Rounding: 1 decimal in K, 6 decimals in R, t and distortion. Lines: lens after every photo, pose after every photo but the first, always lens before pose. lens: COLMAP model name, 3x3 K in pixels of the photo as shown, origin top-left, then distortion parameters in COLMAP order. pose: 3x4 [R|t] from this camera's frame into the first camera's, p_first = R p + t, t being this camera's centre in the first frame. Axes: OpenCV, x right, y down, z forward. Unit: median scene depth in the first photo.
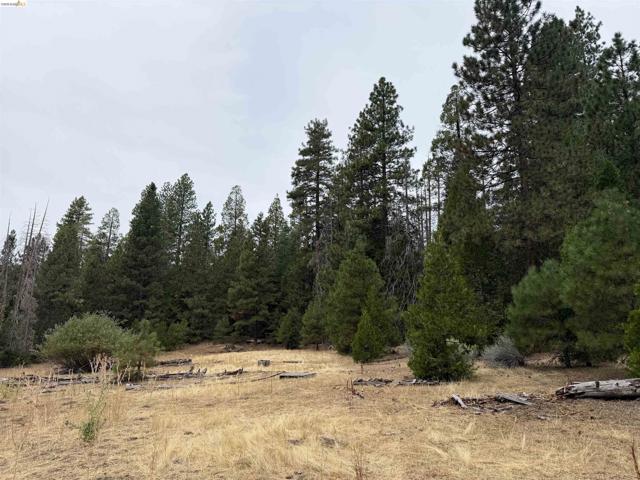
lens RADIAL K [[456.2, 0, 311.0], [0, 456.2, 238.4], [0, 0, 1]] dist [0.046094, -0.045958]
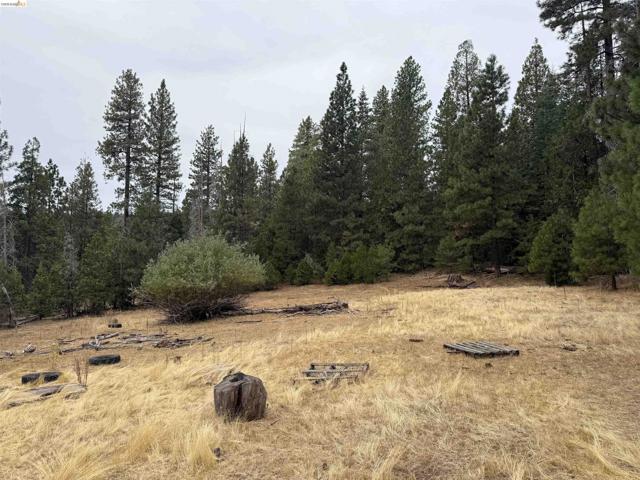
lens RADIAL K [[456.2, 0, 311.0], [0, 456.2, 238.4], [0, 0, 1]] dist [0.046094, -0.045958]
pose [[0.820781, -0.050196, -0.569033, 0.025422], [0.139245, 0.983665, 0.114077, 0.076634], [0.554011, -0.172867, 0.814364, 0.361262]]
